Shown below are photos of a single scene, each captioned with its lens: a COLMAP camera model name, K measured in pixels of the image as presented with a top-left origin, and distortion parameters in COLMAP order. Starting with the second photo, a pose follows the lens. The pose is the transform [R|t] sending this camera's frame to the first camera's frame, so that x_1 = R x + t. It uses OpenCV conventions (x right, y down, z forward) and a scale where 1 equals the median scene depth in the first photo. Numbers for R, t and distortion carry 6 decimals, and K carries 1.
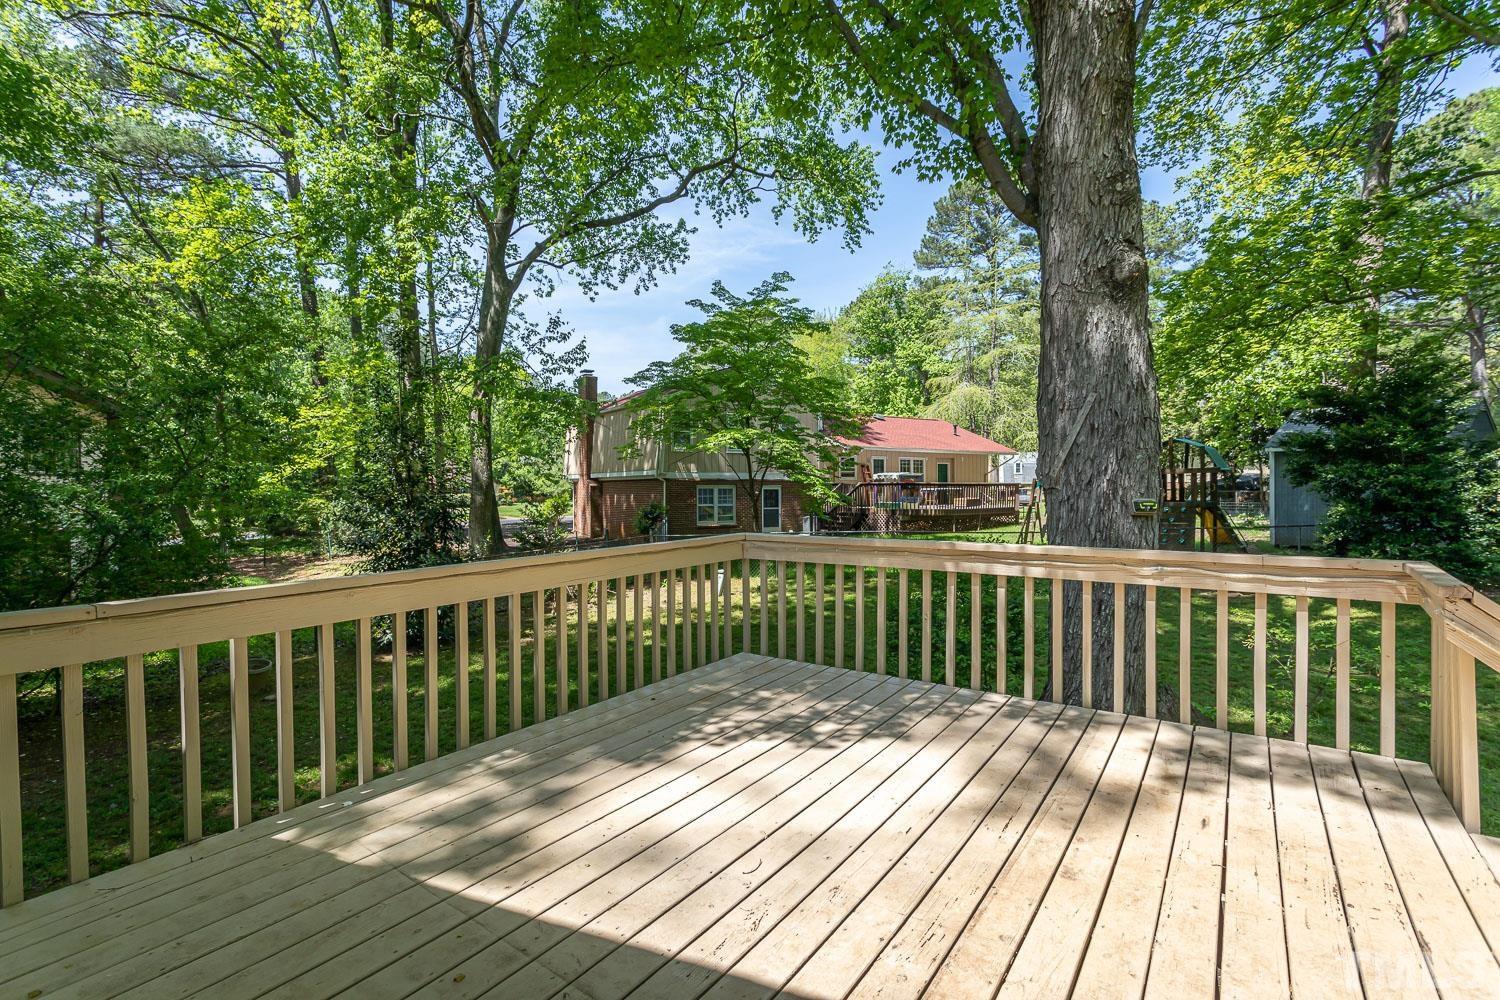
lens RADIAL K [[721.3, 0, 750.3], [0, 721.3, 506.1], [0, 0, 1]] dist [-0.000008, 0.001285]
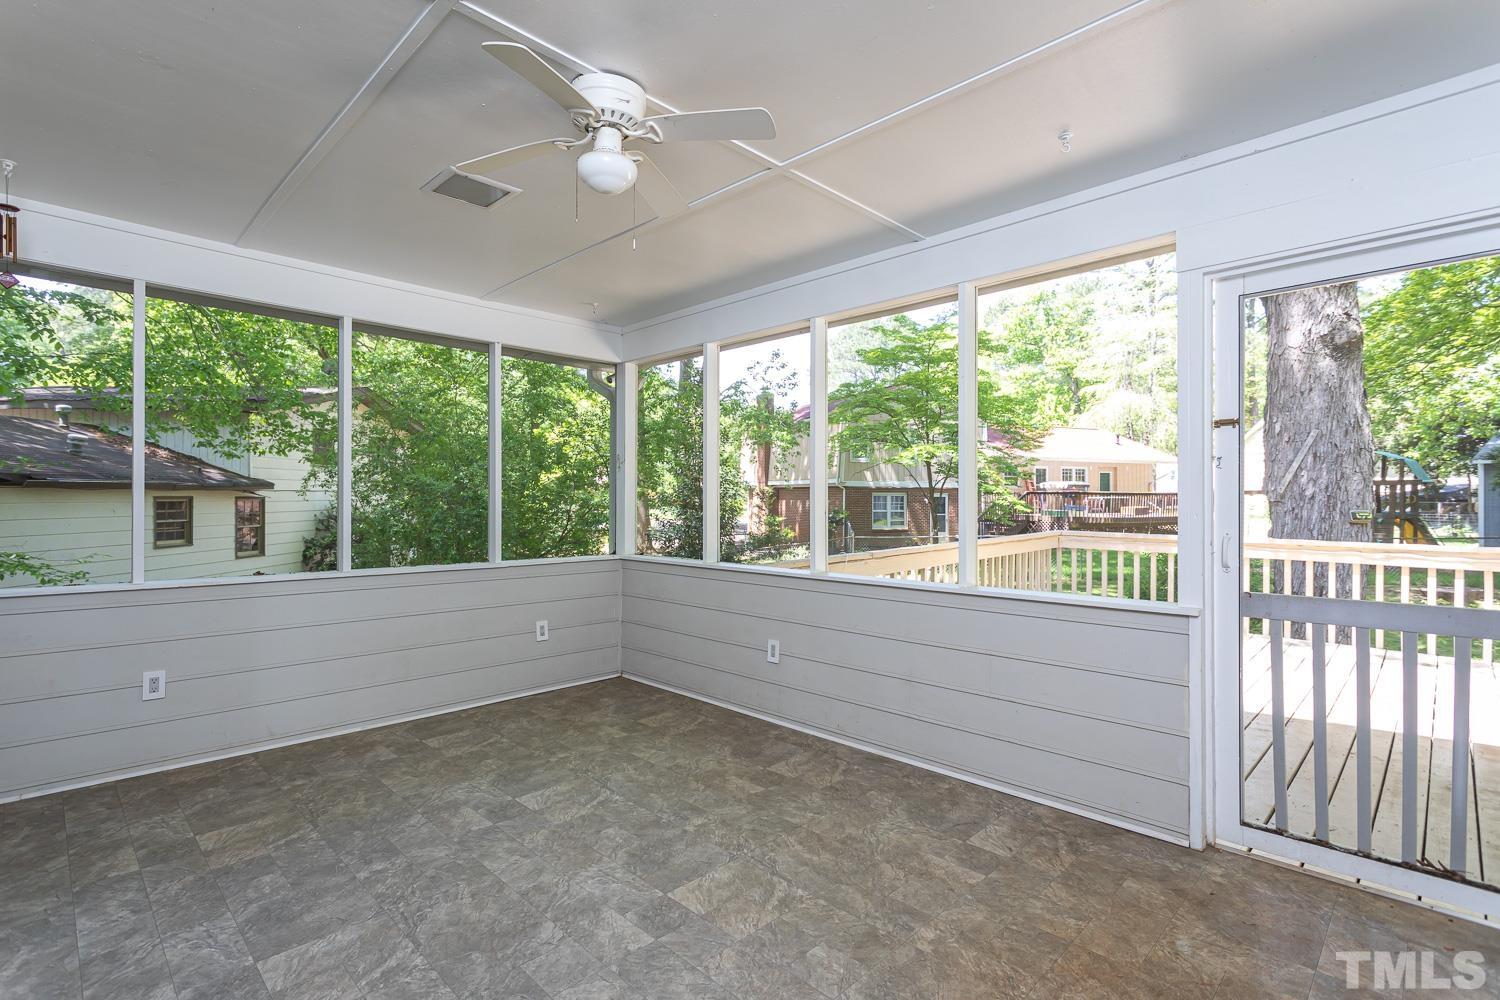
lens RADIAL K [[721.3, 0, 739.3], [0, 721.3, 504.1], [0, 0, 1]] dist [-0.000008, 0.001285]
pose [[0.984619, 0.009531, -0.174455, -0.077876], [-0.011486, 0.999882, -0.010200, 0.002258], [0.174337, 0.012046, 0.984612, -0.112106]]
